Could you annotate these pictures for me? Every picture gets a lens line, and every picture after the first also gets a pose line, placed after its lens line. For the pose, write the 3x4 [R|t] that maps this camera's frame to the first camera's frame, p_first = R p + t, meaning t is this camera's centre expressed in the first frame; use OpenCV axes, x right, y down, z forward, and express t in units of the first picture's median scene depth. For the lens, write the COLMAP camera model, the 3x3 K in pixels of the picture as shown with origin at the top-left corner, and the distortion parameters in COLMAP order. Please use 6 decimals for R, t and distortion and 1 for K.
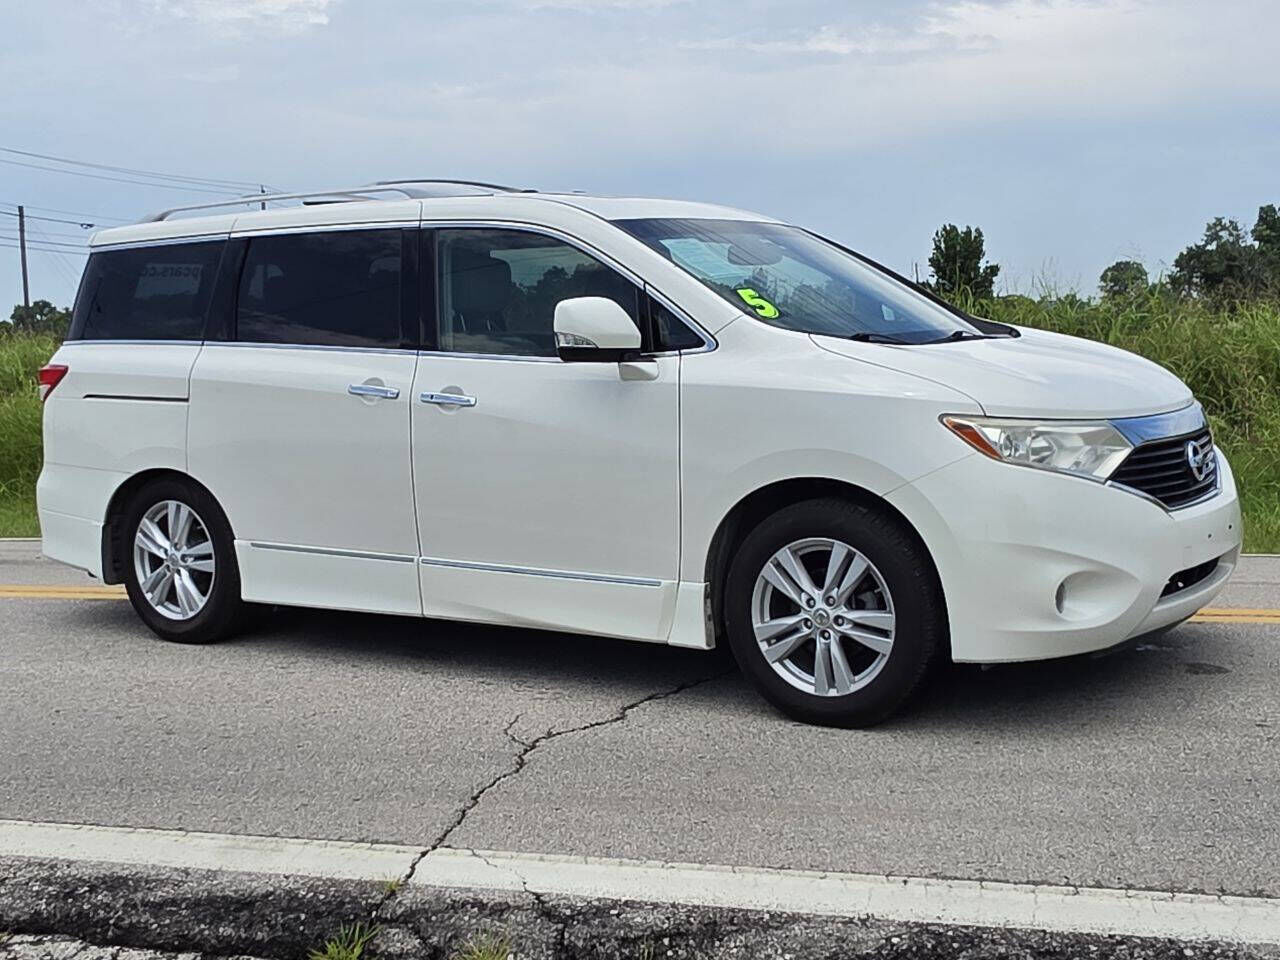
lens RADIAL K [[1660.4, 0, 615.4], [0, 1660.4, 490.9], [0, 0, 1]] dist [0.021549, 0.000000]
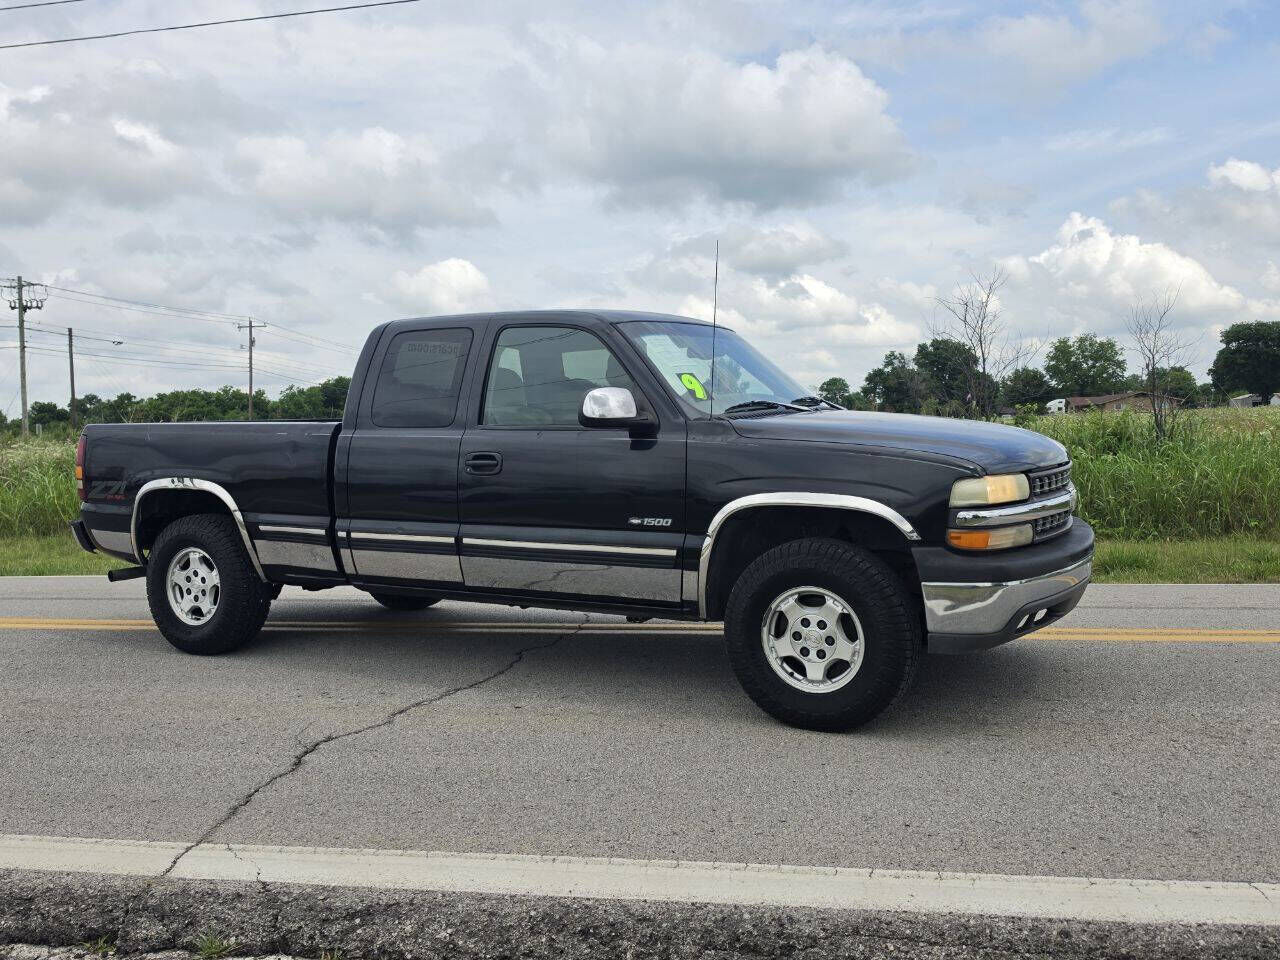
lens RADIAL K [[1110.9, 0, 642.8], [0, 1110.9, 493.9], [0, 0, 1]] dist [0.034178, -0.032971]
pose [[0.992474, 0.000450, 0.122455, 0.114974], [0.003163, 0.999566, -0.029302, -0.025000], [-0.122415, 0.029469, 0.992041, 0.090351]]
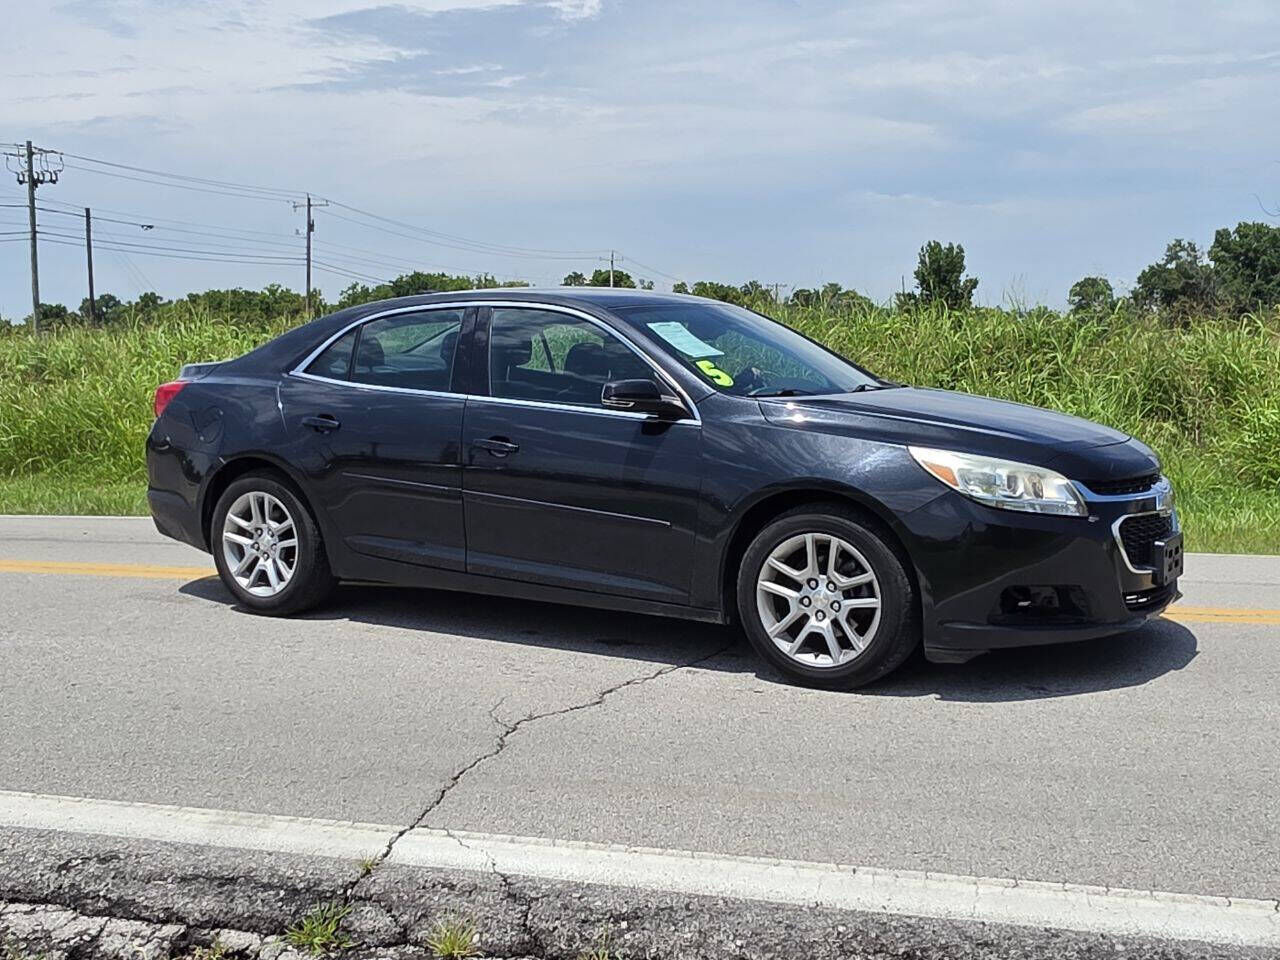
lens RADIAL K [[1504.9, 0, 629.7], [0, 1504.9, 492.5], [0, 0, 1]] dist [0.021126, 0.000000]
pose [[0.999824, 0.018638, 0.002057, 0.021682], [-0.018658, 0.999772, 0.010341, -0.009651], [-0.001864, -0.010377, 0.999944, 0.041169]]
